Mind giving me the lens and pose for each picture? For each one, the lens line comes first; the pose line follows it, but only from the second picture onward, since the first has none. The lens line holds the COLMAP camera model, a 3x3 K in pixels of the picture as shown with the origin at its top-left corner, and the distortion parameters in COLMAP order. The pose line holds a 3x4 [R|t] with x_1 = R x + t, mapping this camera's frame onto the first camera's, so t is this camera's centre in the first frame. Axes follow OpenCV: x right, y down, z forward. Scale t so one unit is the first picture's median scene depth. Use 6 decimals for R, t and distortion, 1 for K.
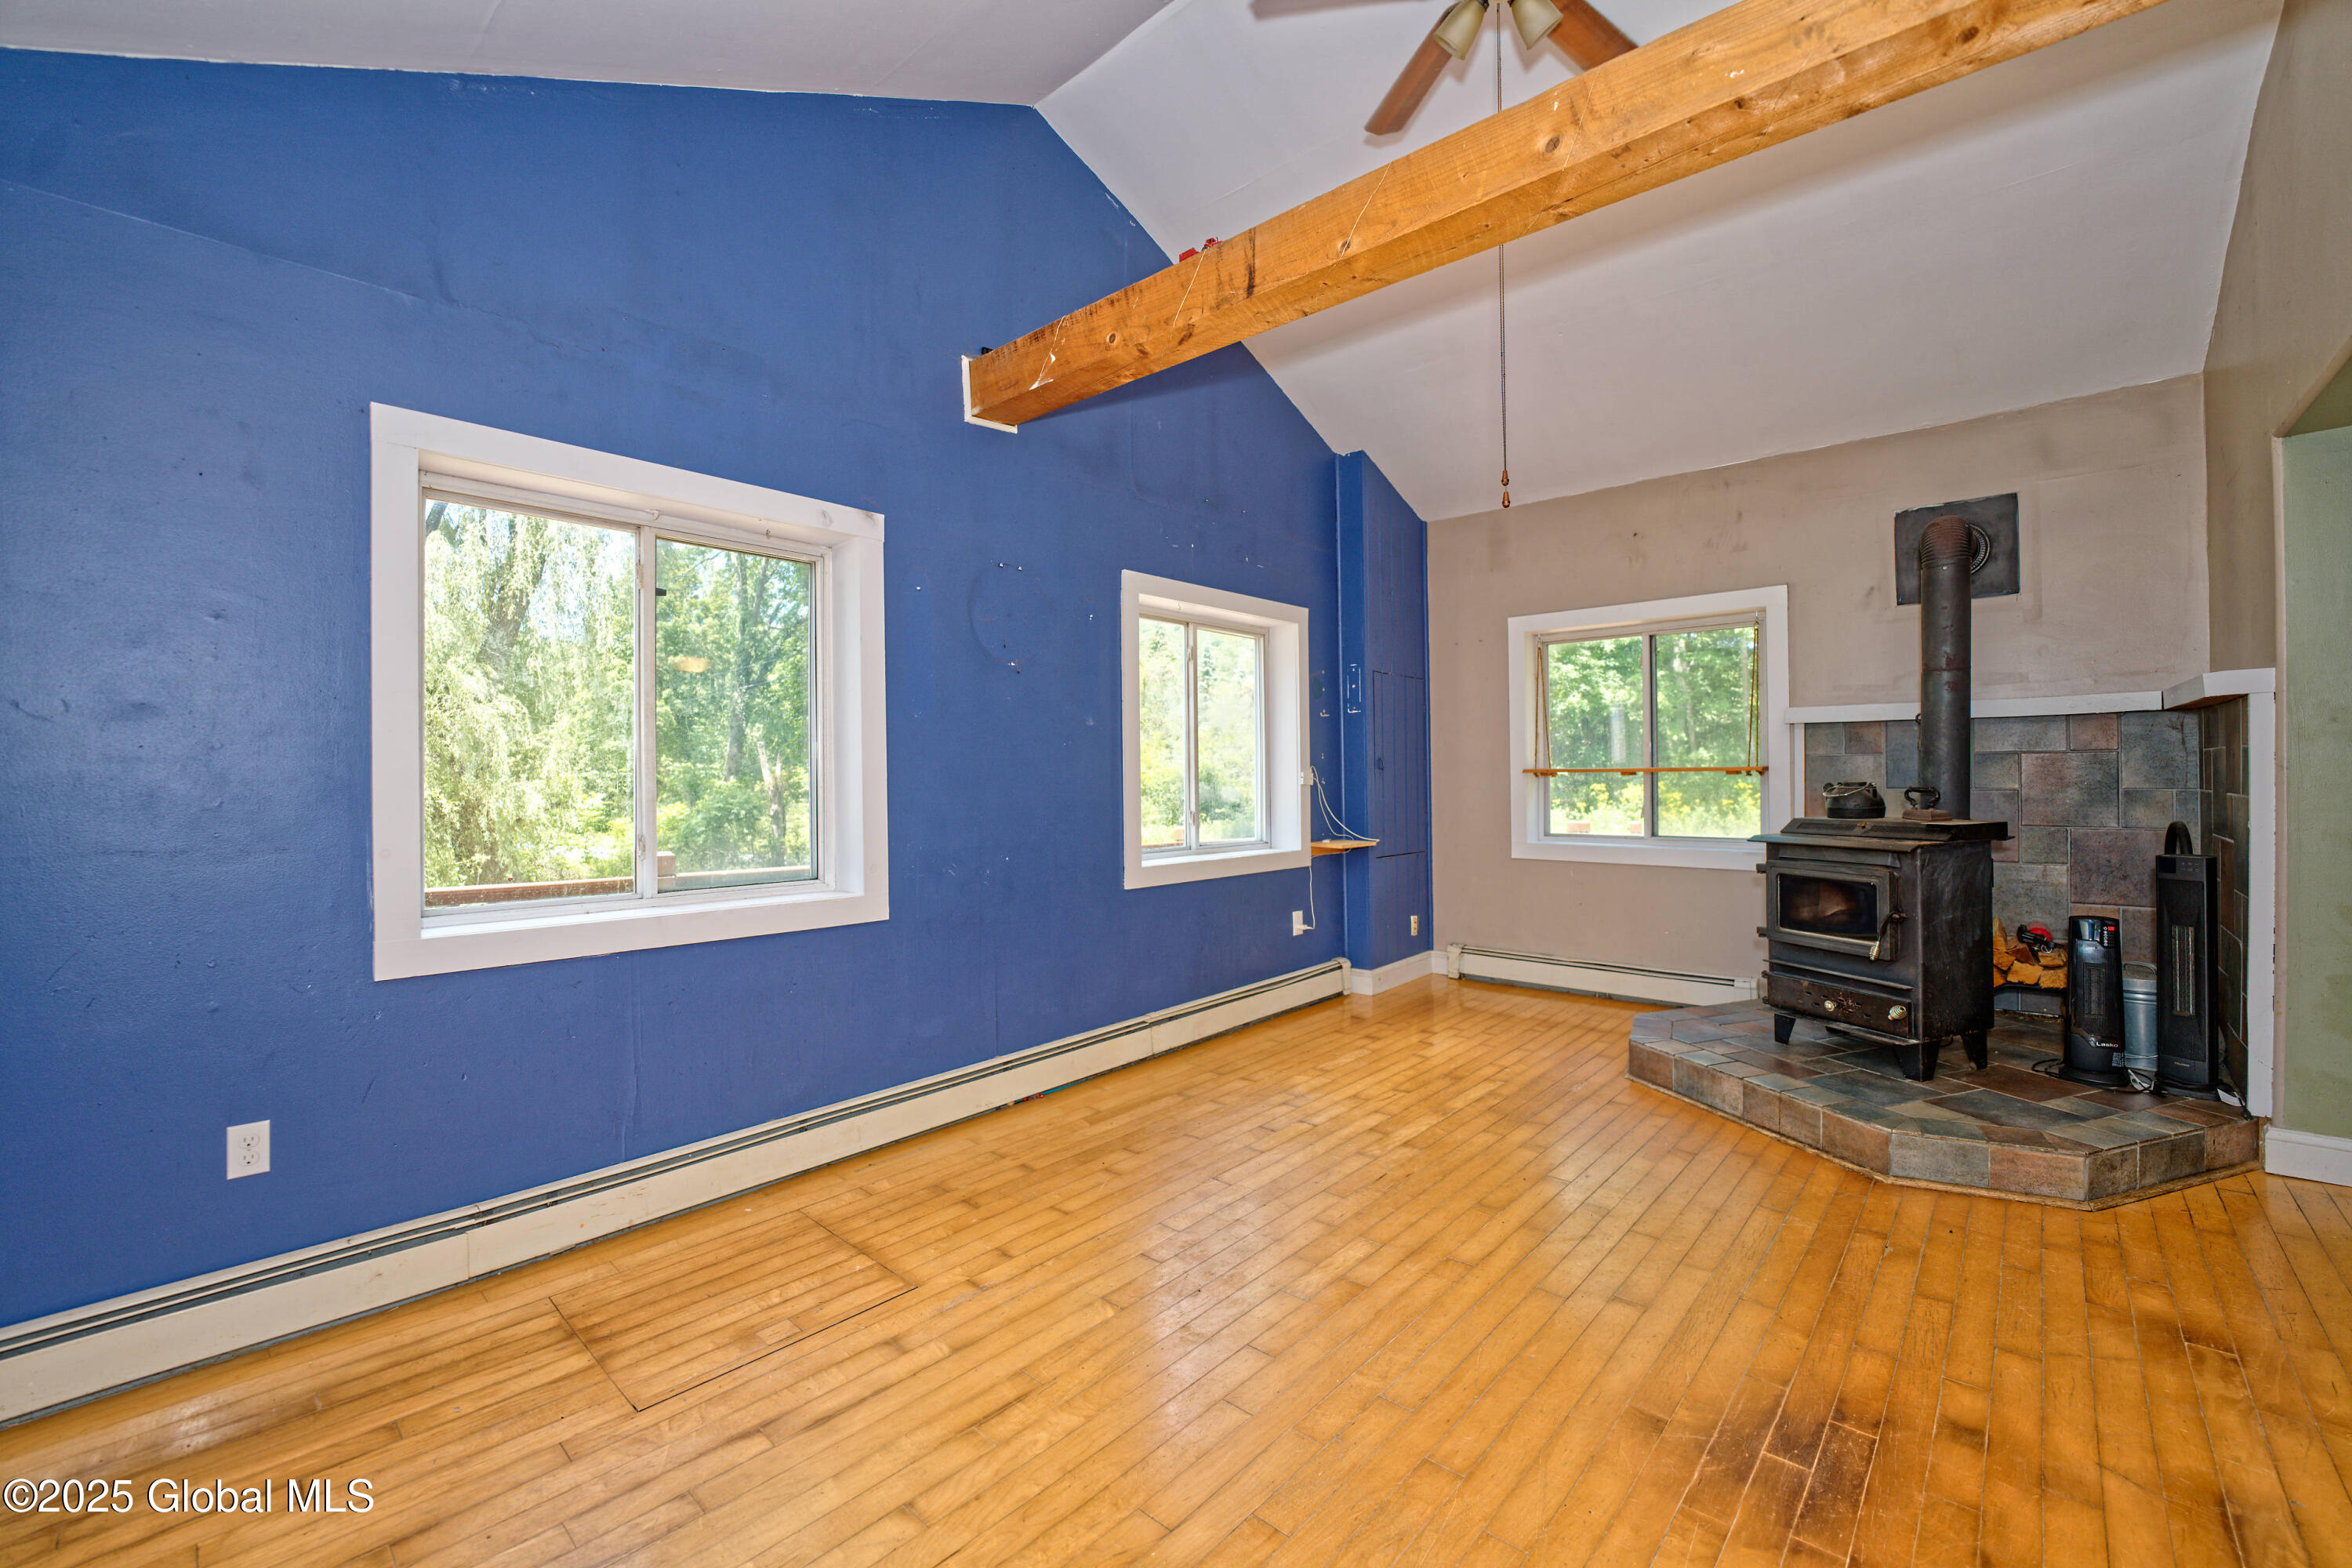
lens RADIAL K [[959.3, 0, 1170.9], [0, 959.3, 777.4], [0, 0, 1]] dist [-0.024028, 0.000941]
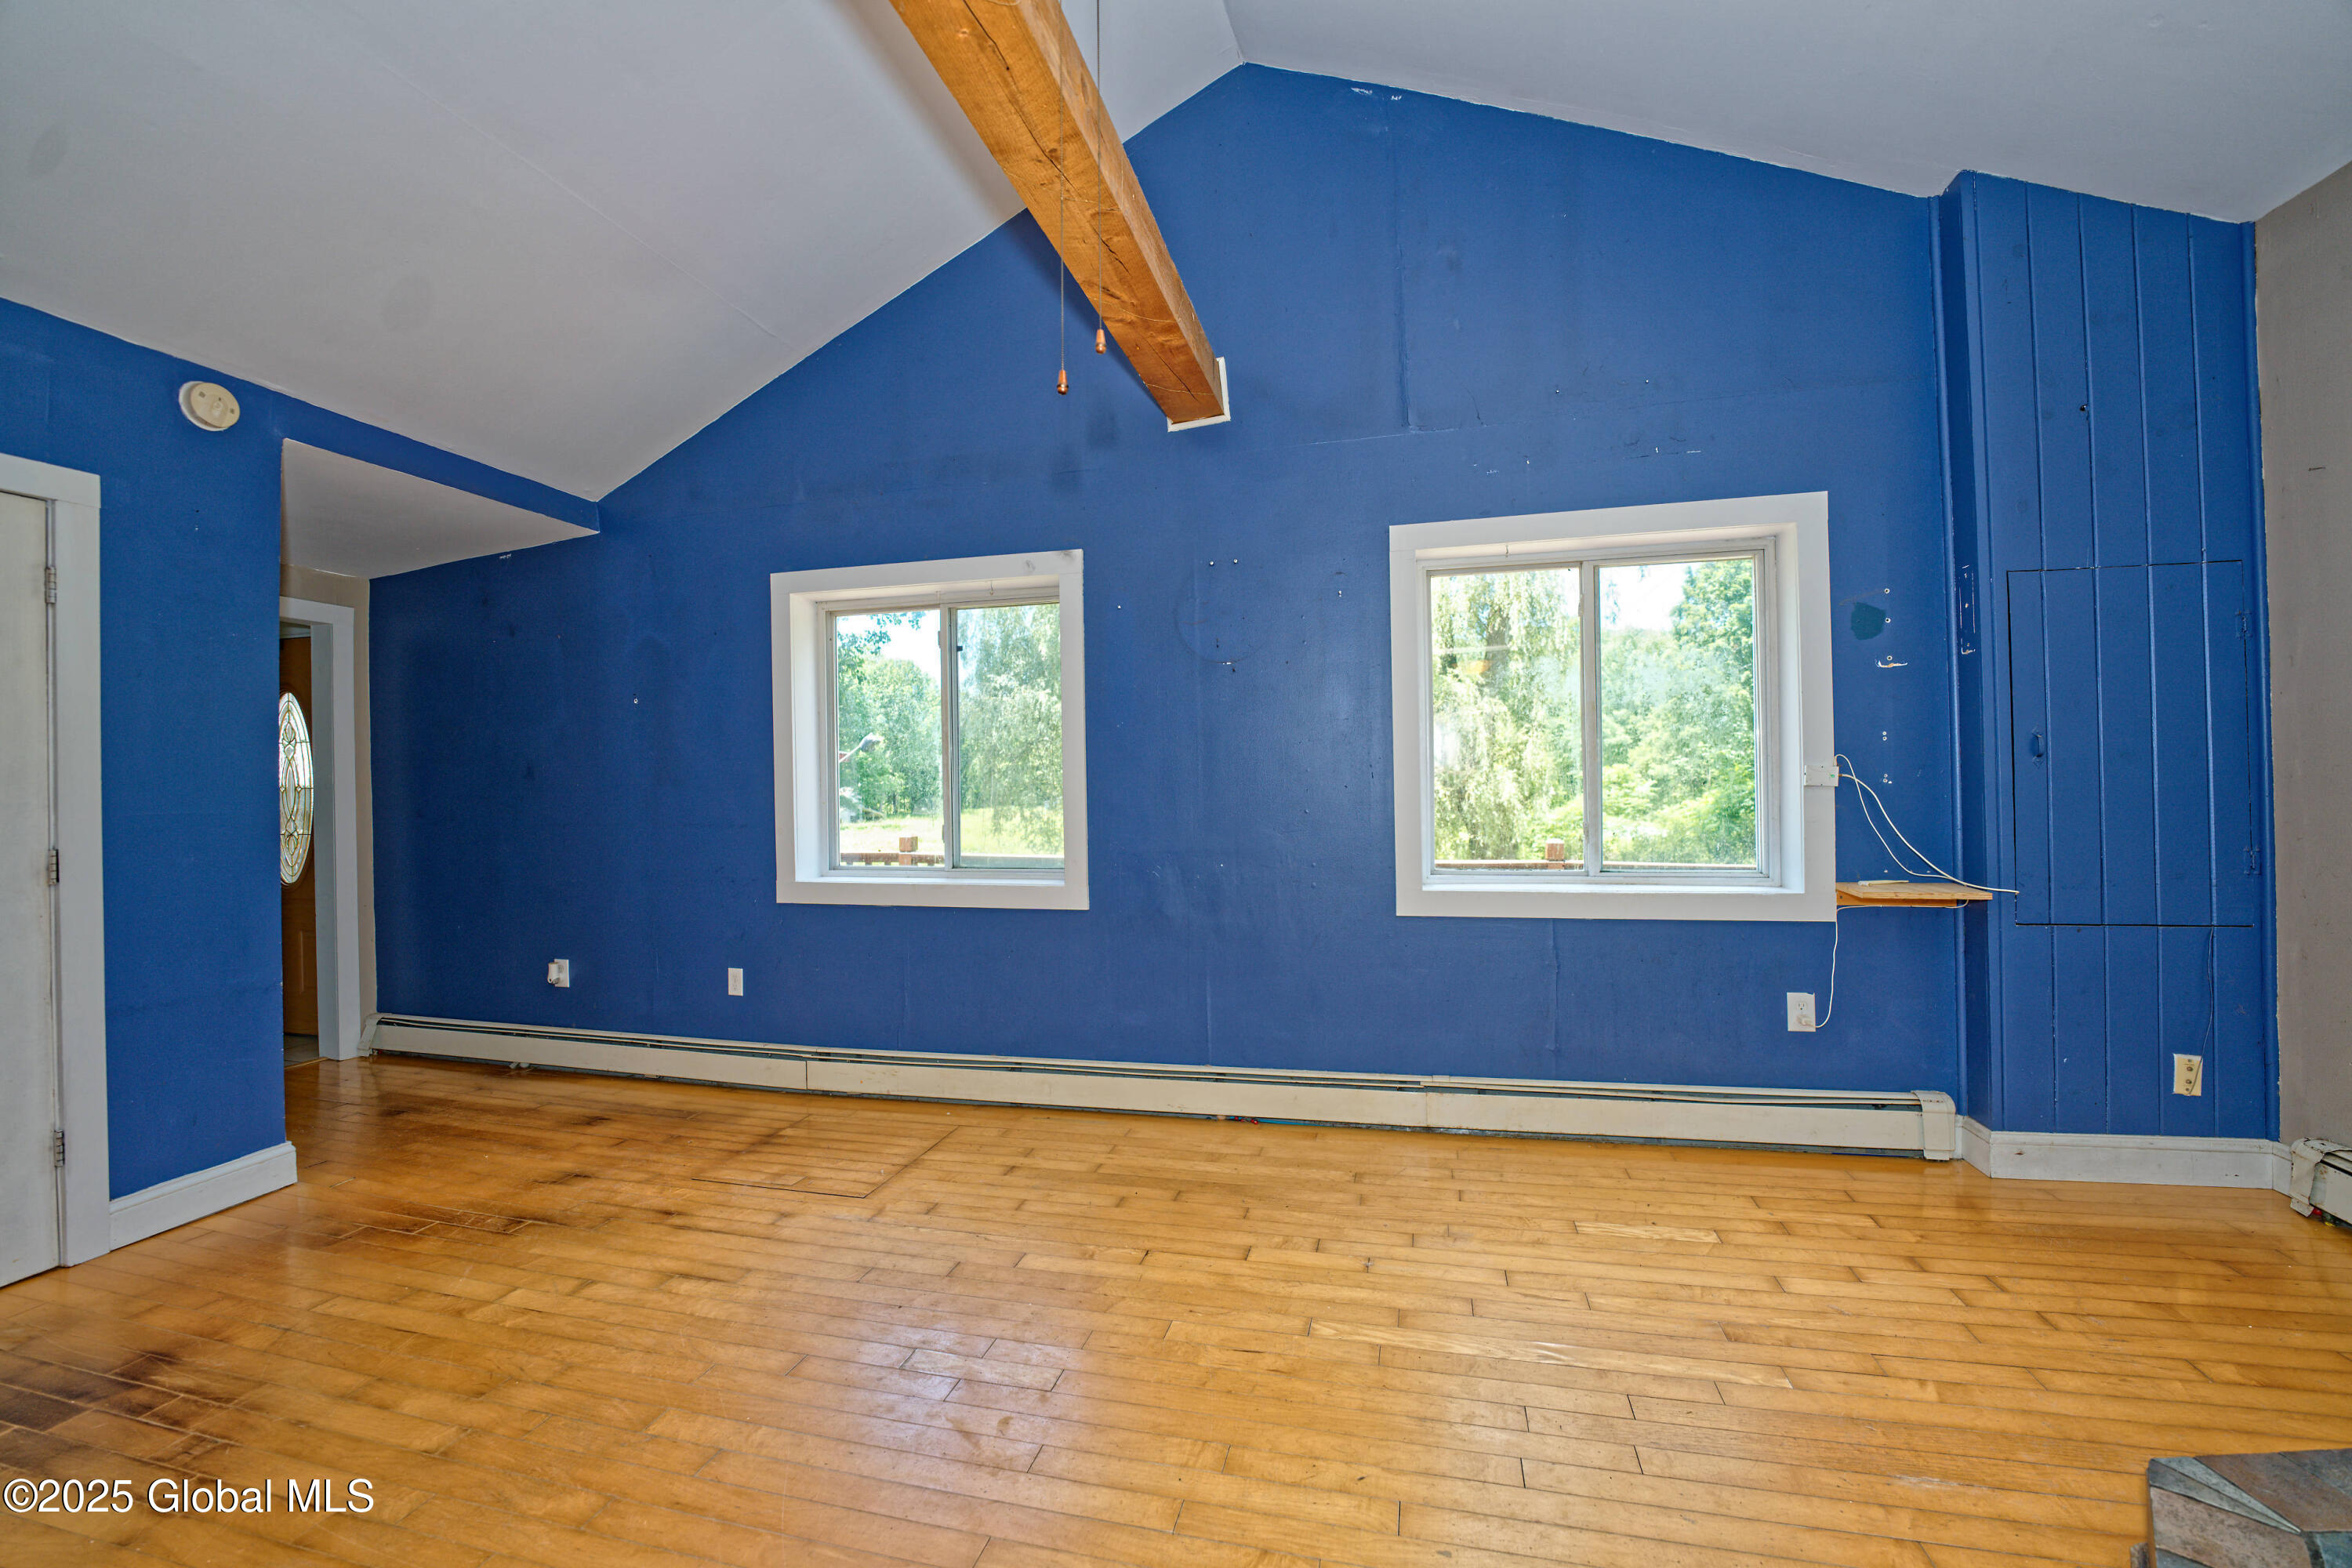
lens RADIAL K [[959.3, 0, 1191.1], [0, 959.3, 778.6], [0, 0, 1]] dist [-0.024028, 0.000941]
pose [[0.471256, -0.000501, -0.881996, 0.685004], [0.015422, 0.999852, 0.007672, -0.010963], [0.881861, -0.017218, 0.471194, 0.528779]]
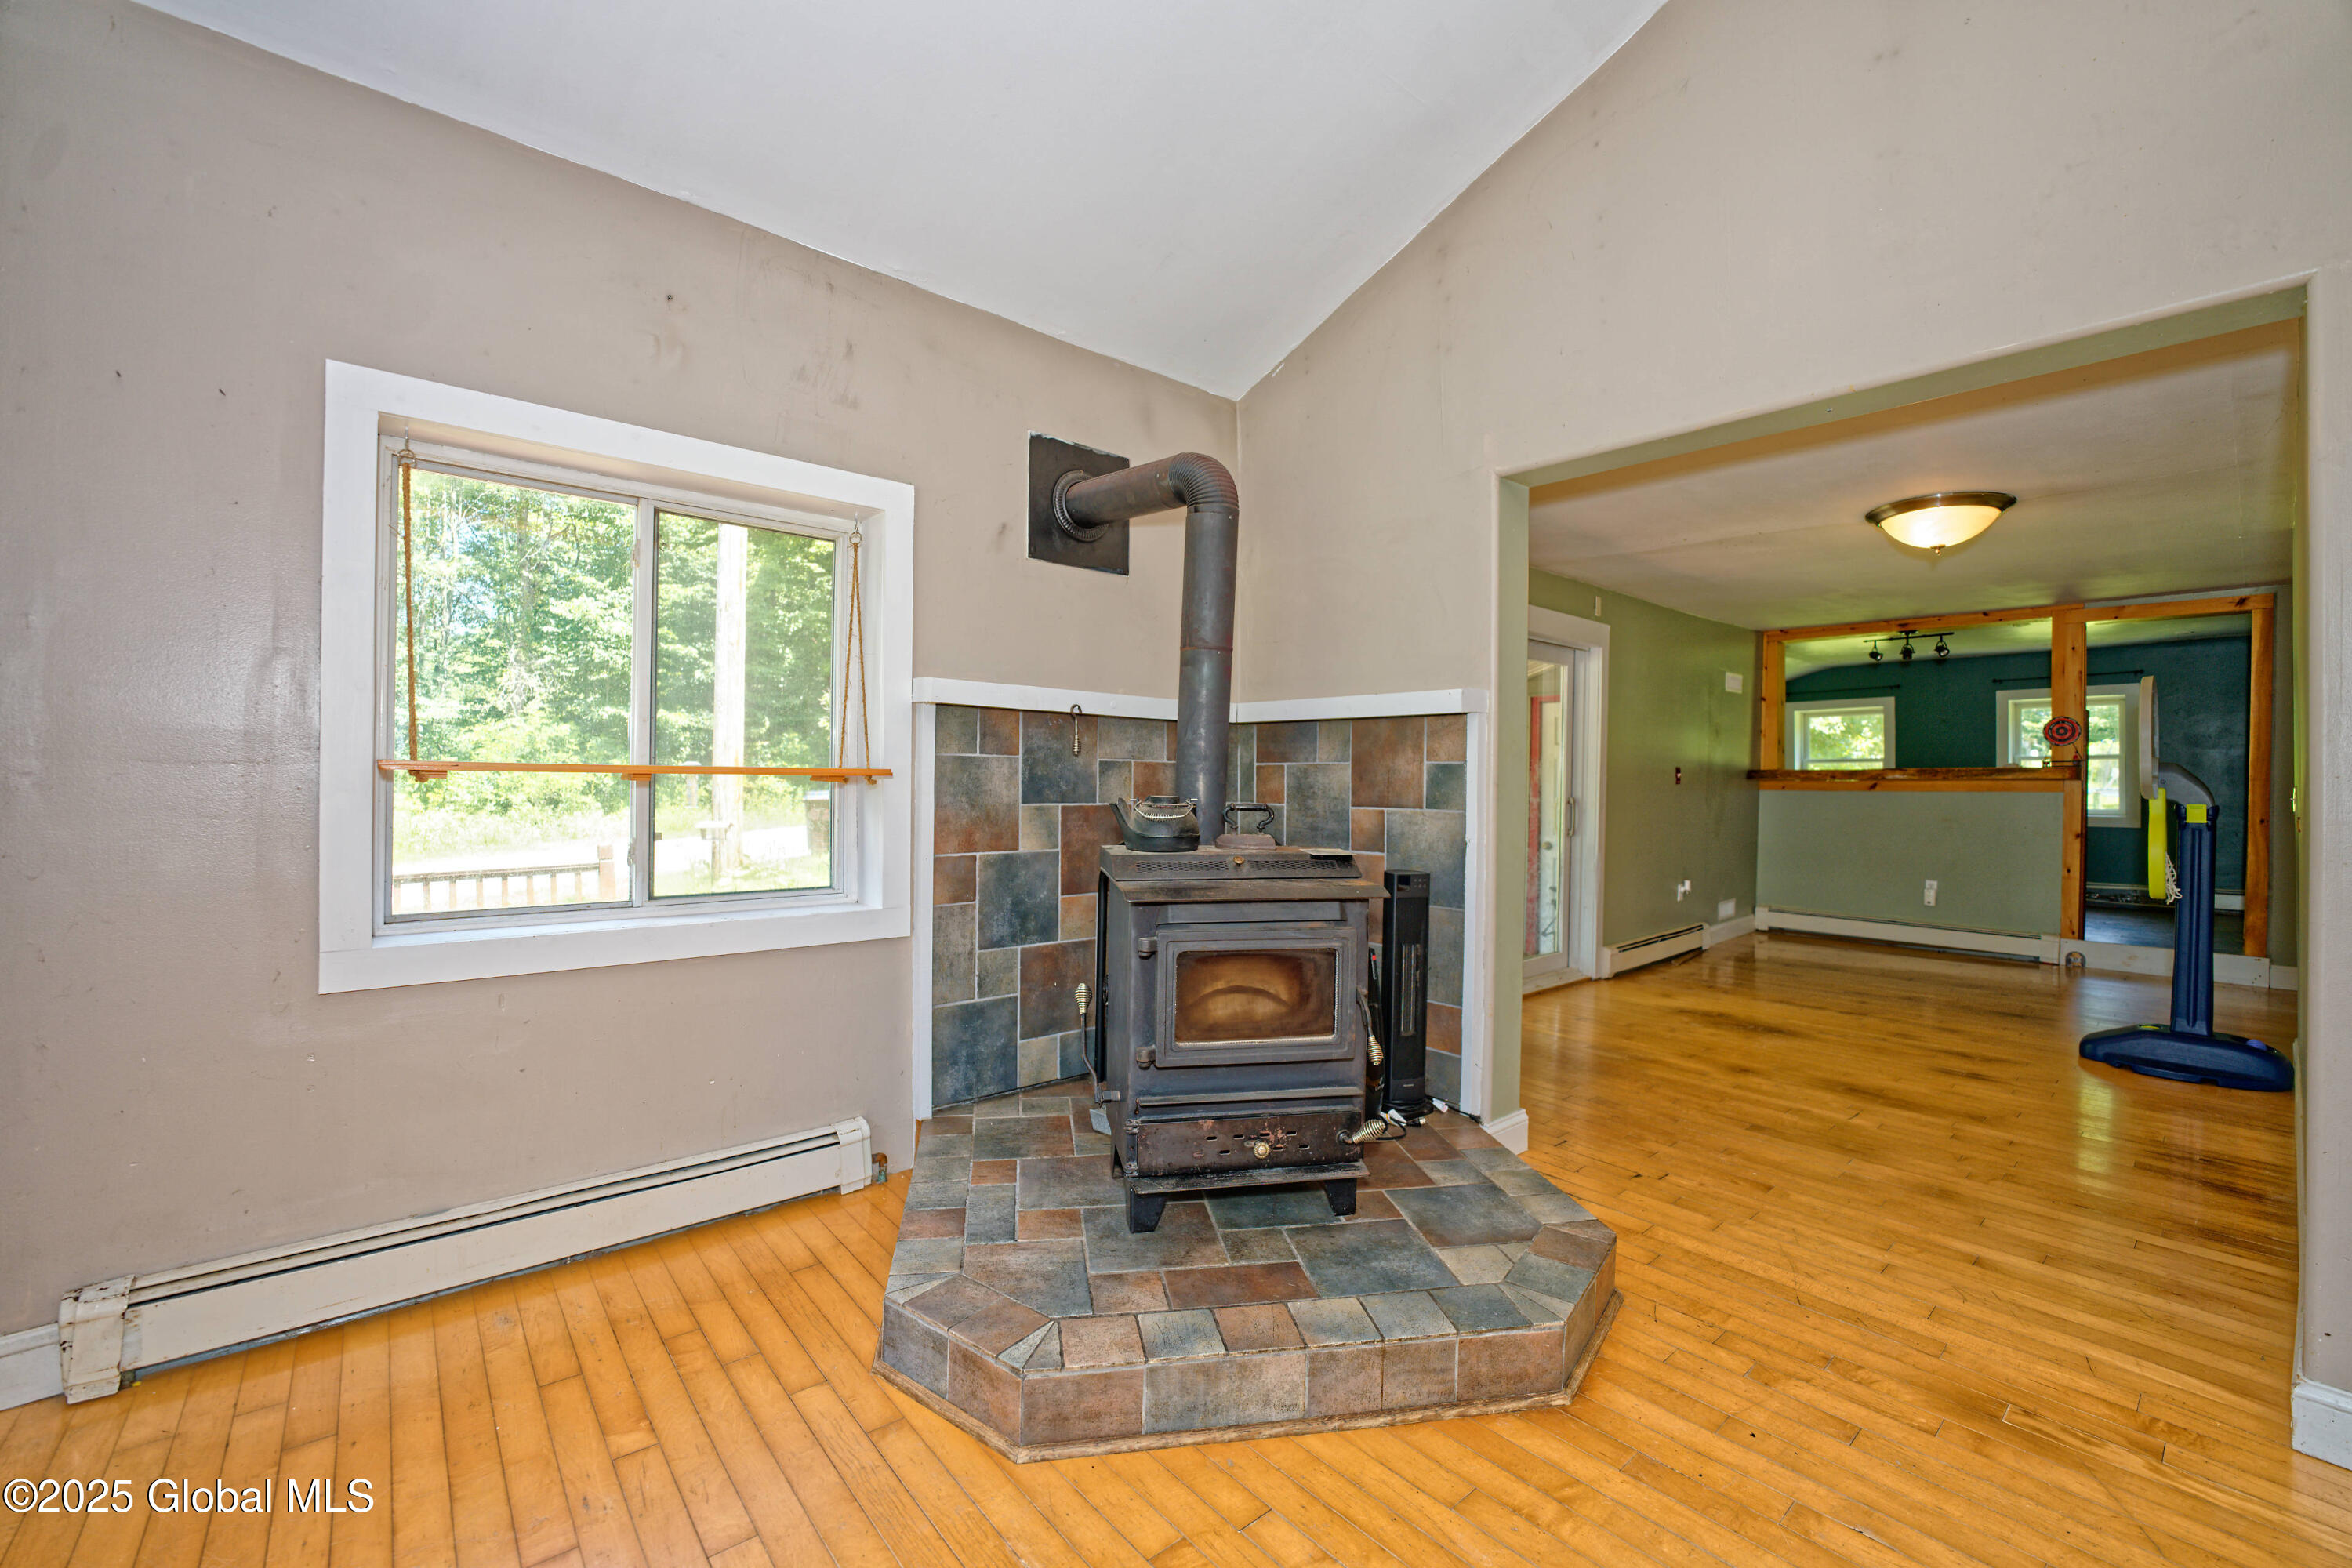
lens RADIAL K [[959.3, 0, 1183.0], [0, 959.3, 778.1], [0, 0, 1]] dist [-0.024028, 0.000941]
pose [[0.123251, 0.015792, 0.992250, 0.045588], [-0.010748, 0.999836, -0.014578, 0.001416], [-0.992317, -0.008868, 0.123401, 0.944789]]
